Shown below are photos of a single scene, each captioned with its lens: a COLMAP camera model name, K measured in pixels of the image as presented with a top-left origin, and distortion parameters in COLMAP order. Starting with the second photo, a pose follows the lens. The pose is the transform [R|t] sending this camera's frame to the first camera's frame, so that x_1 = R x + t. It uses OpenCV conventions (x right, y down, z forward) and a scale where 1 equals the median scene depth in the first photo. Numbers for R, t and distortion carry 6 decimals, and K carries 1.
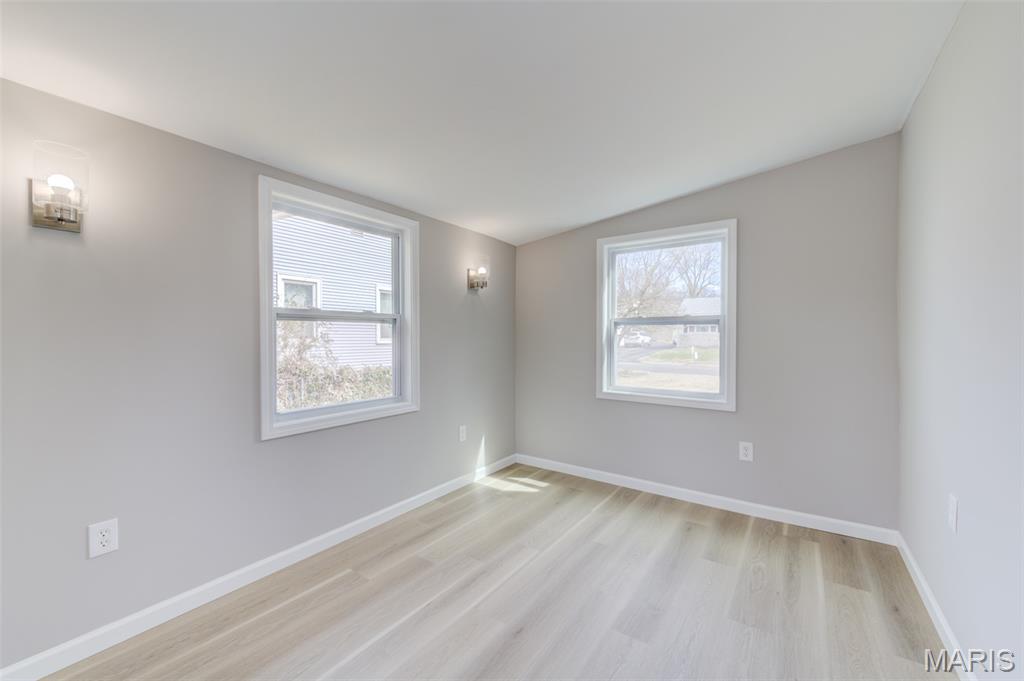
lens RADIAL K [[401.9, 0, 503.0], [0, 401.9, 340.1], [0, 0, 1]] dist [0.007977, -0.002641]
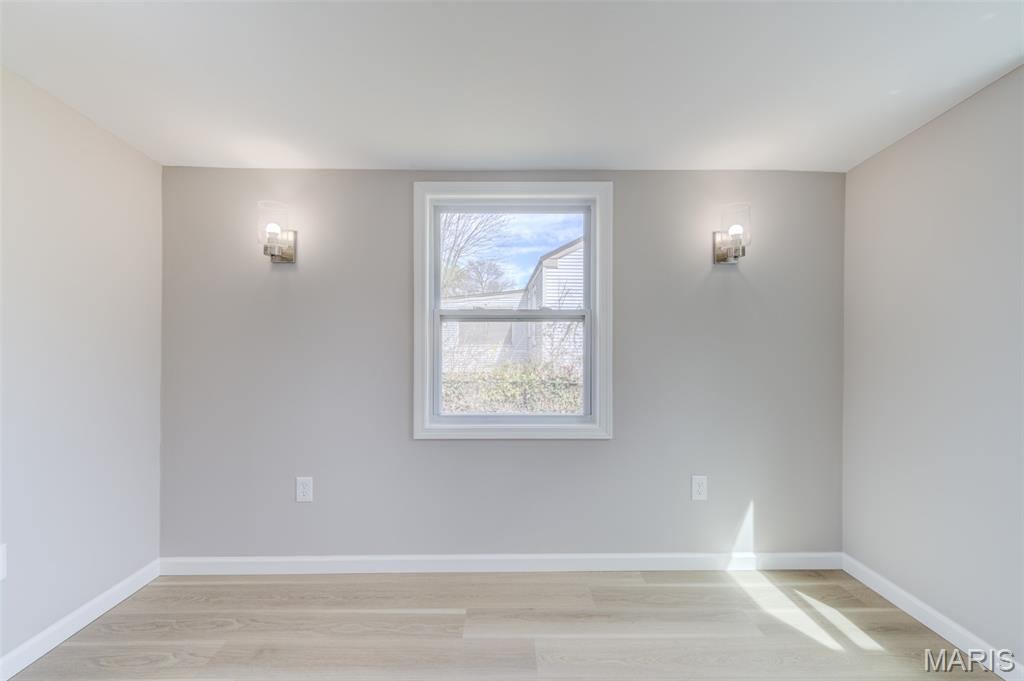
lens RADIAL K [[401.9, 0, 510.1], [0, 401.9, 338.0], [0, 0, 1]] dist [0.007977, -0.002641]
pose [[0.600527, 0.001901, -0.799602, 0.265684], [-0.007107, 0.999970, -0.002960, -0.005323], [0.799573, 0.007460, 0.600522, 0.412773]]
